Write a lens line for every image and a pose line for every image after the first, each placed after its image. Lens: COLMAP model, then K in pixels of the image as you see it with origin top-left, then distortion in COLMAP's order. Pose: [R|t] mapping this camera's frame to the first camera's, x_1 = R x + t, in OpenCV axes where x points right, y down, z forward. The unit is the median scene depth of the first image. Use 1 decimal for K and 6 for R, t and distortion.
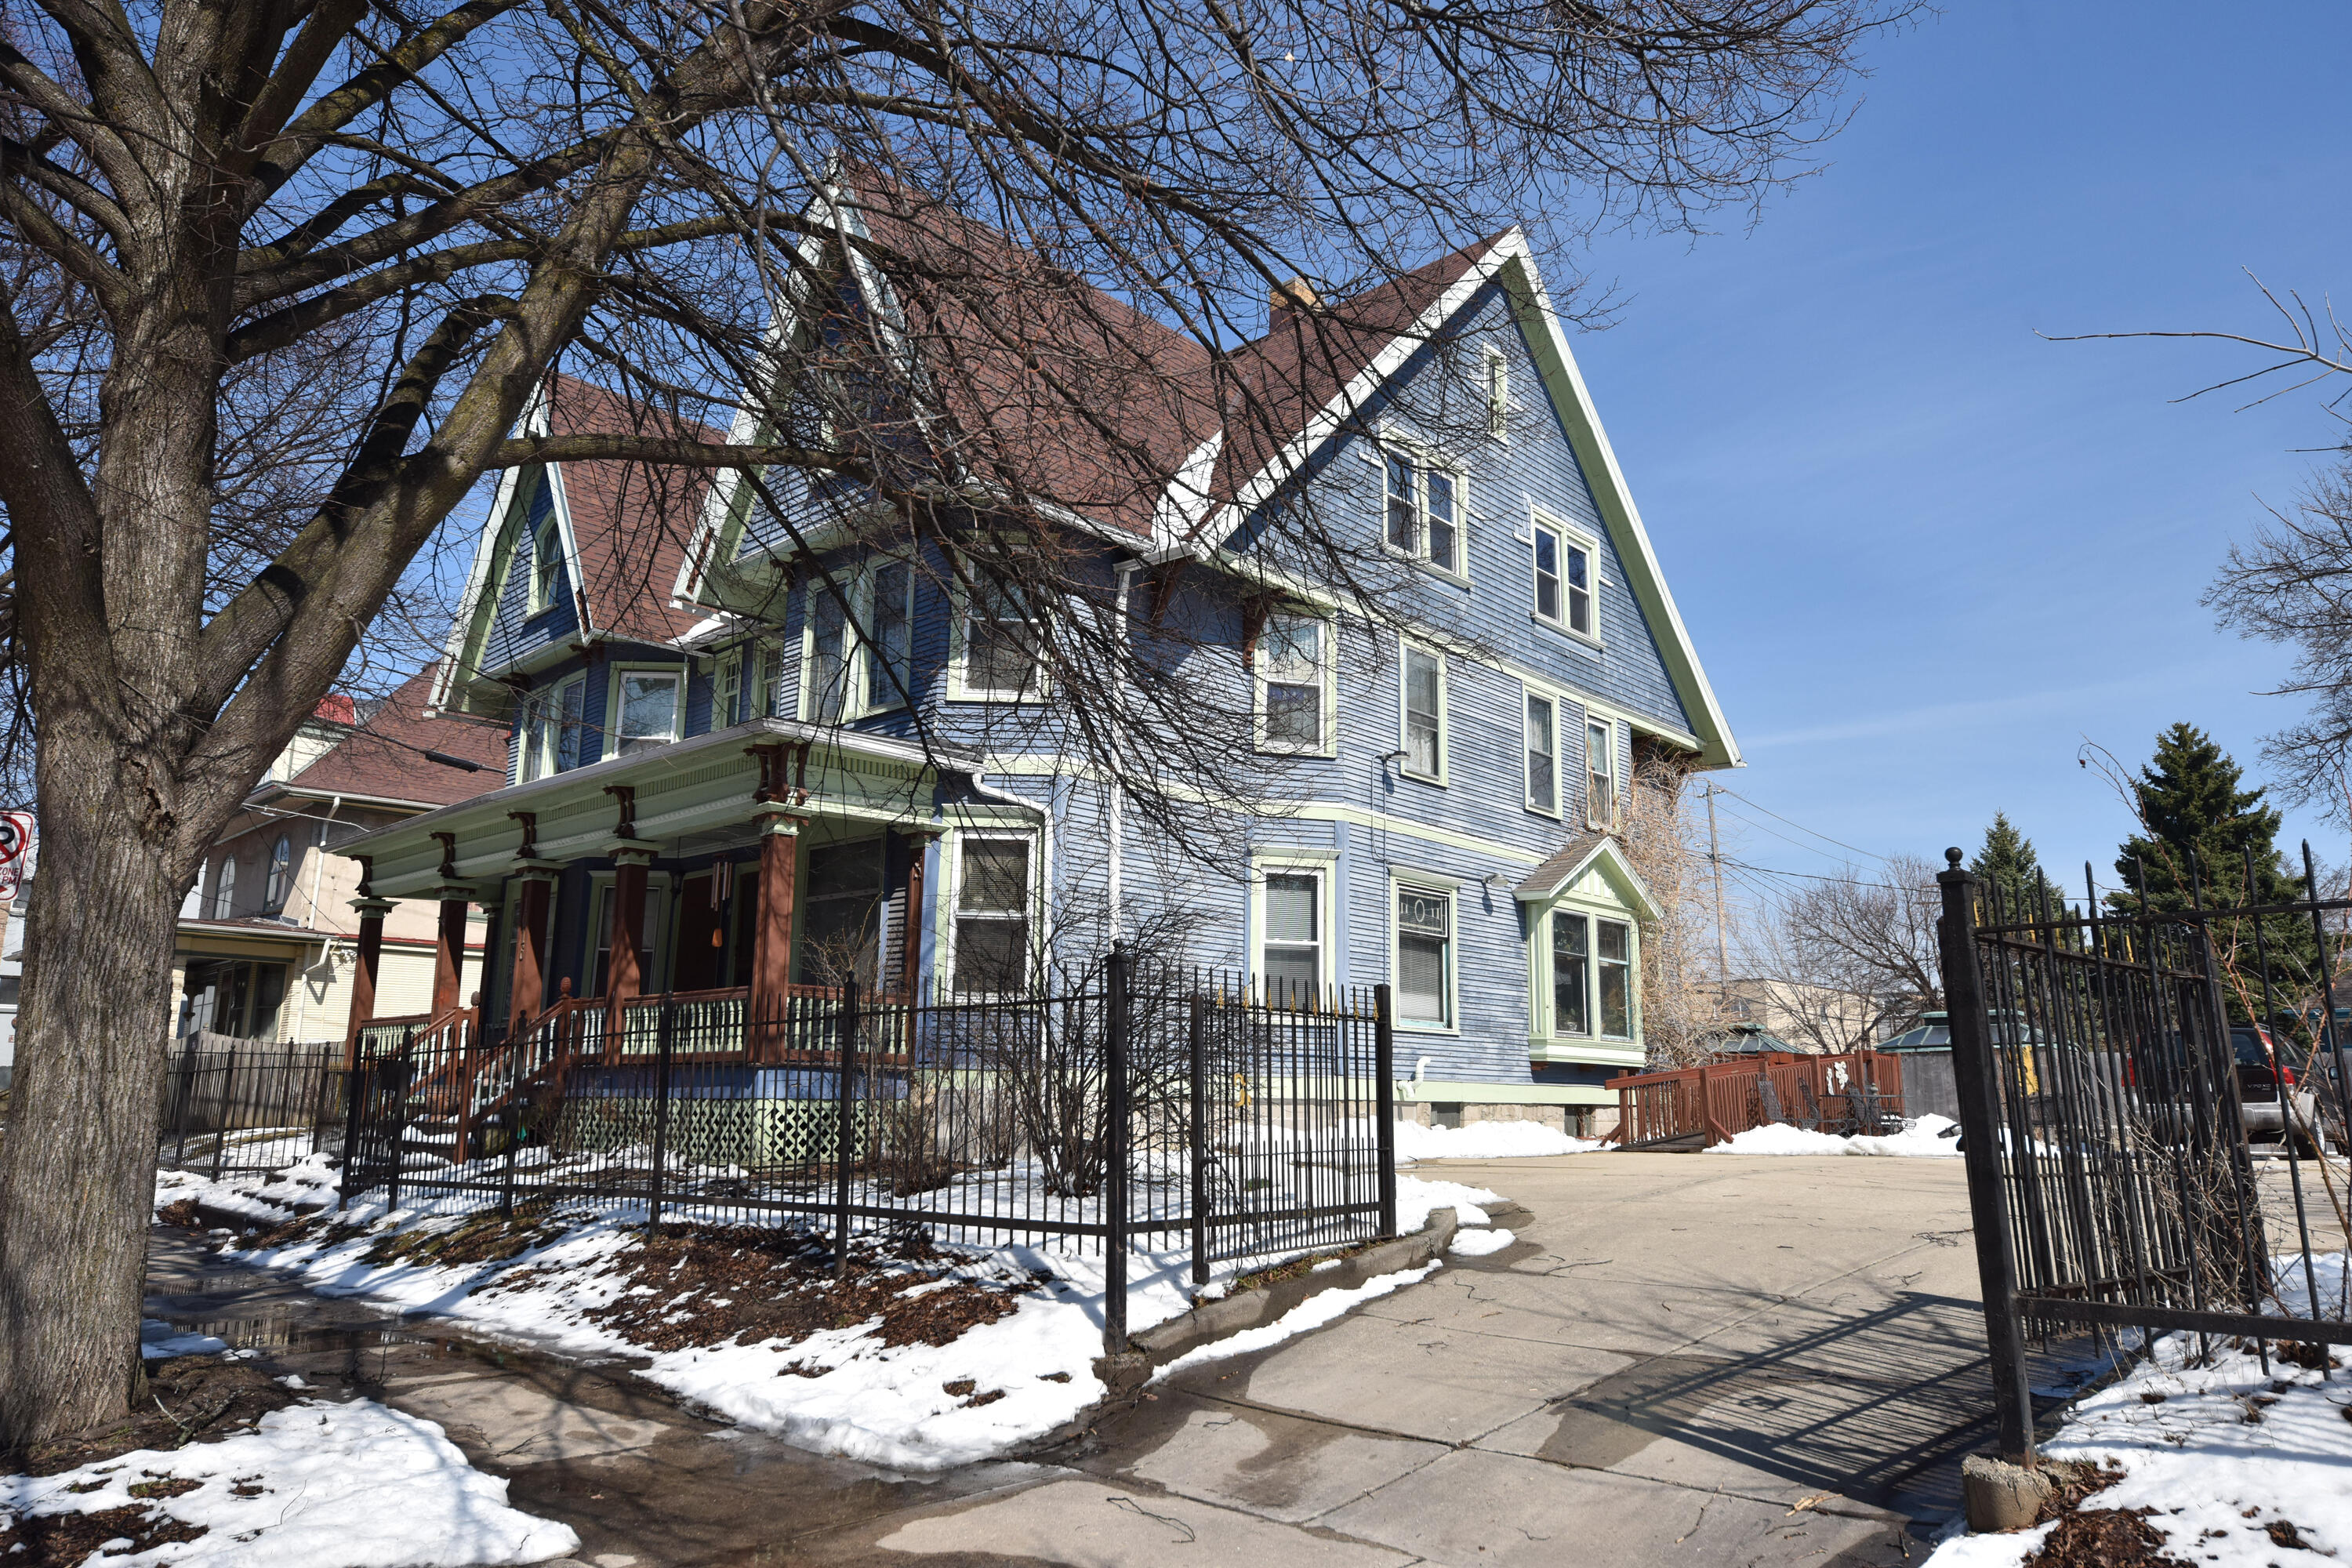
lens RADIAL K [[1551.5, 0, 1176.0], [0, 1551.5, 784.0], [0, 0, 1]] dist [0.000476, 0.000839]
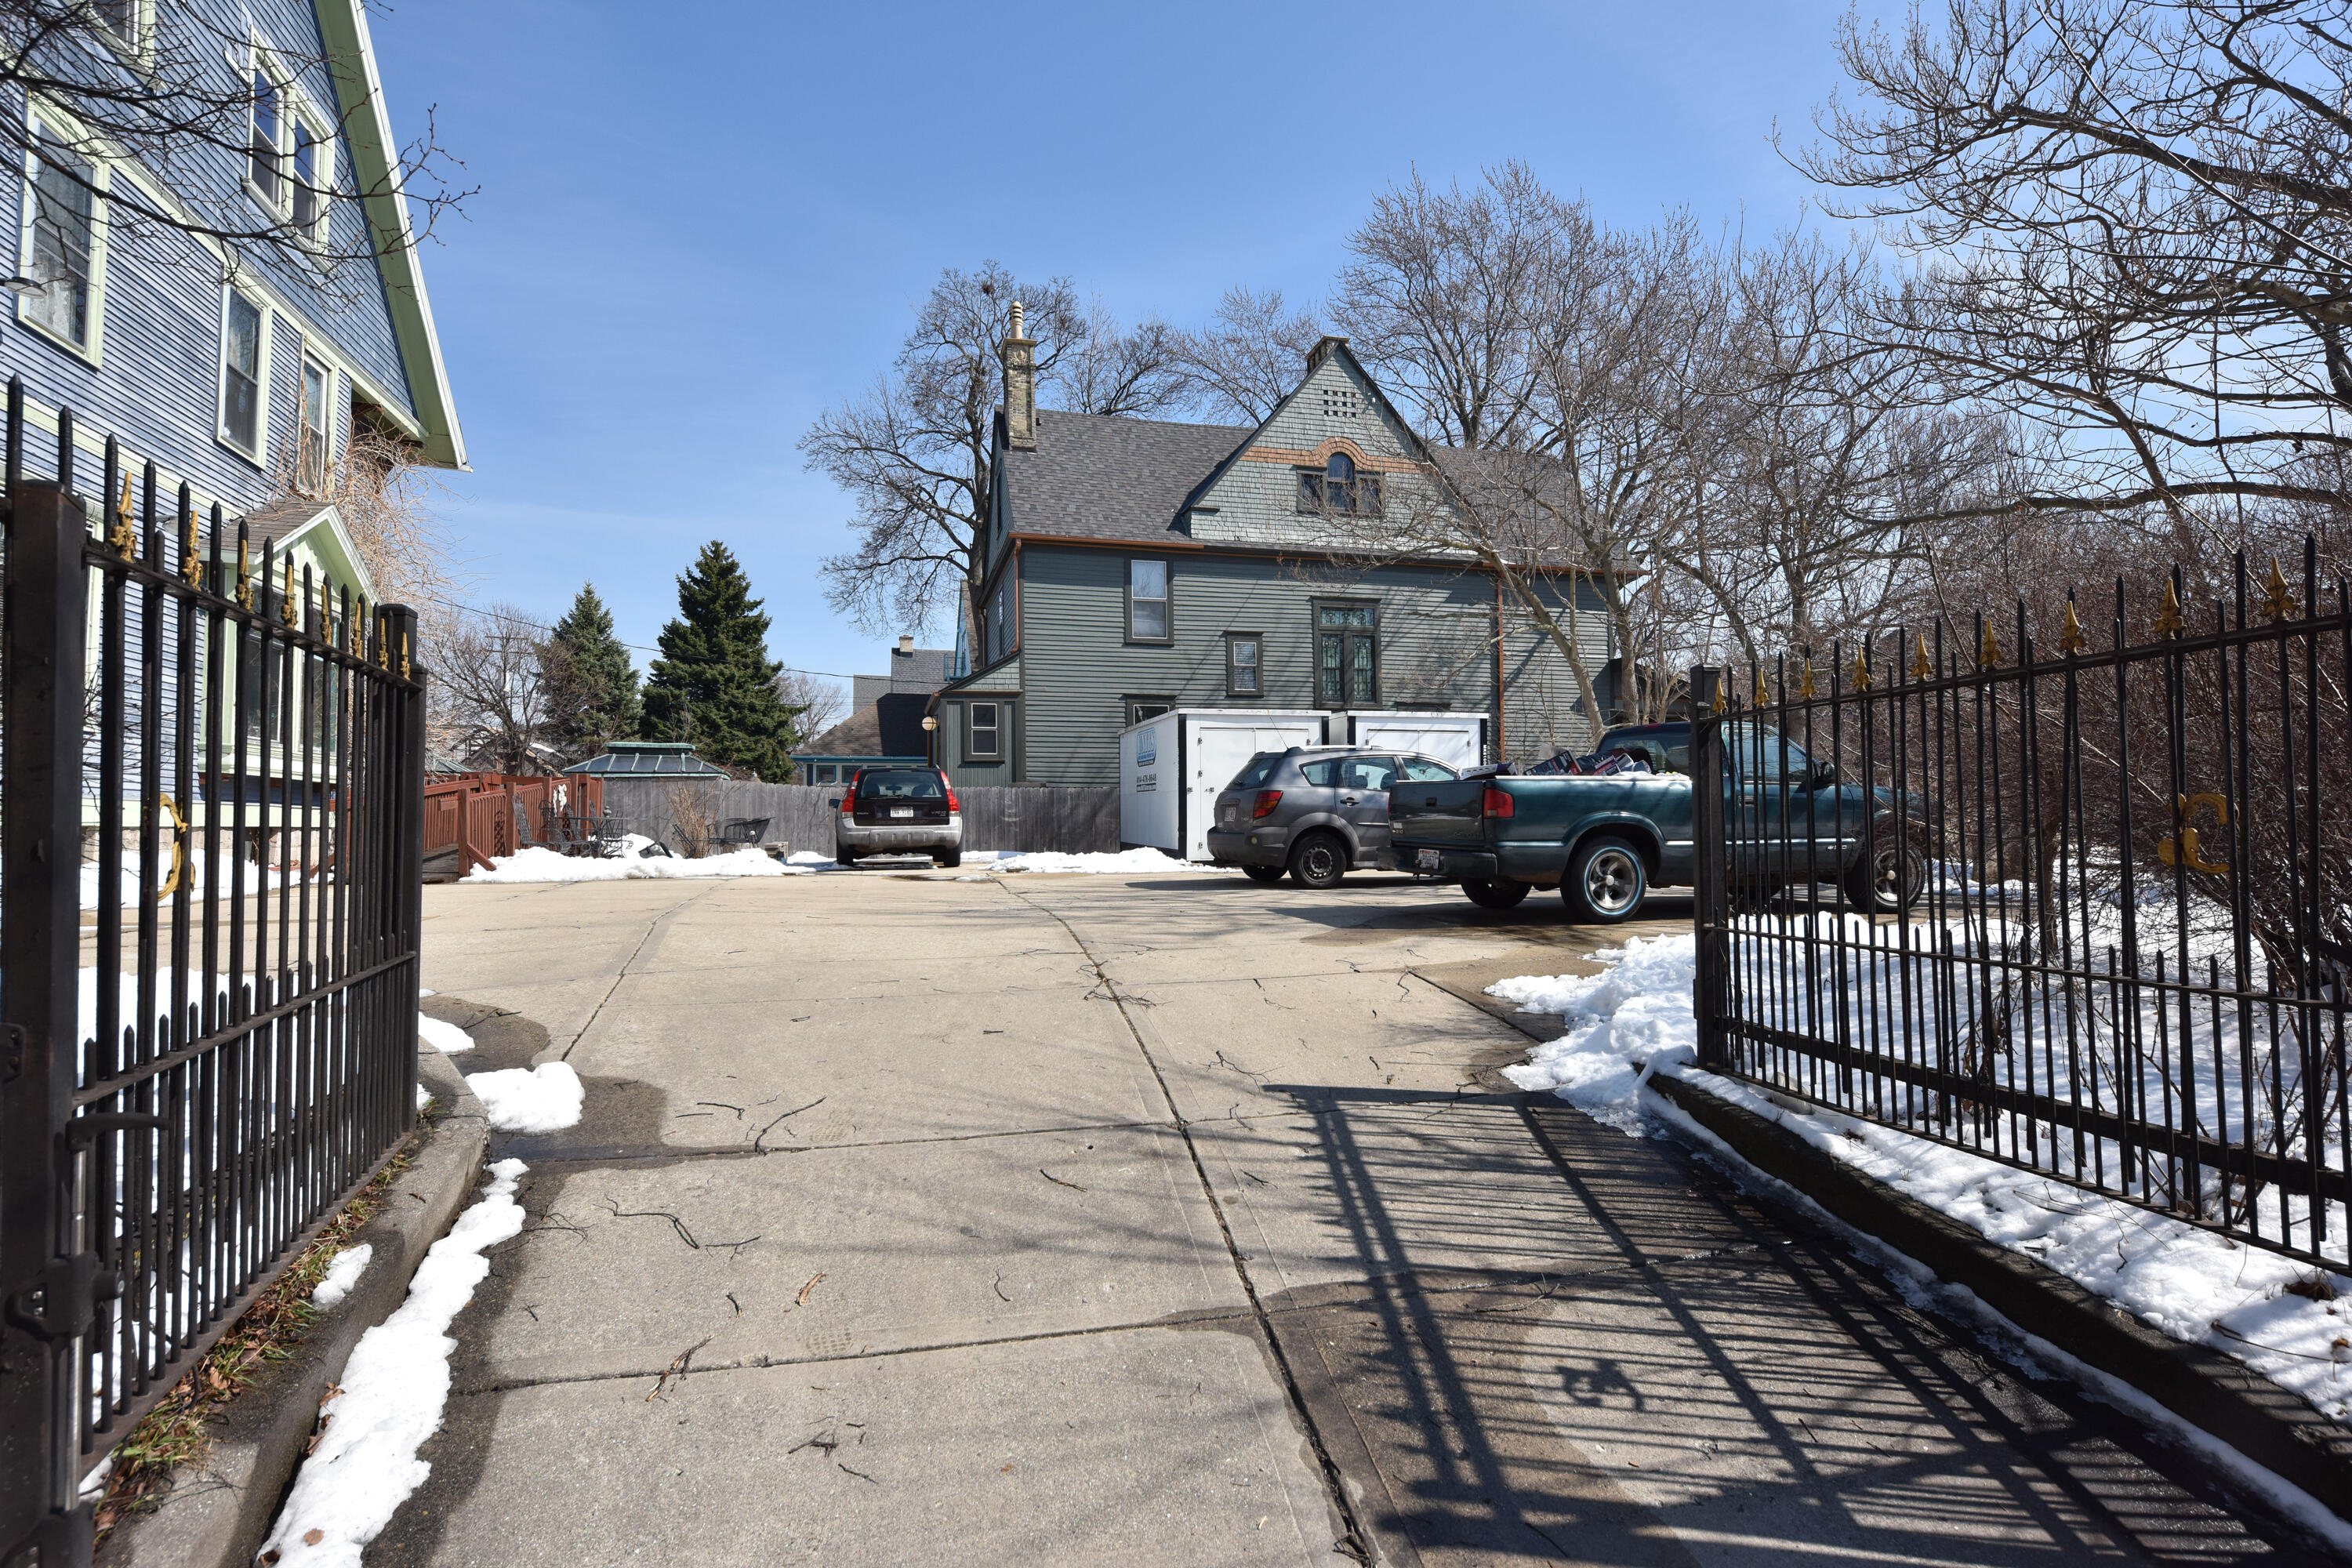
lens RADIAL K [[1169.7, 0, 1176.0], [0, 1169.7, 784.0], [0, 0, 1]] dist [0.024399, -0.000080]
pose [[0.520837, 0.026712, 0.853238, -0.018301], [-0.175402, 0.981533, 0.076340, 0.053642], [-0.835442, -0.189420, 0.515904, 0.287791]]
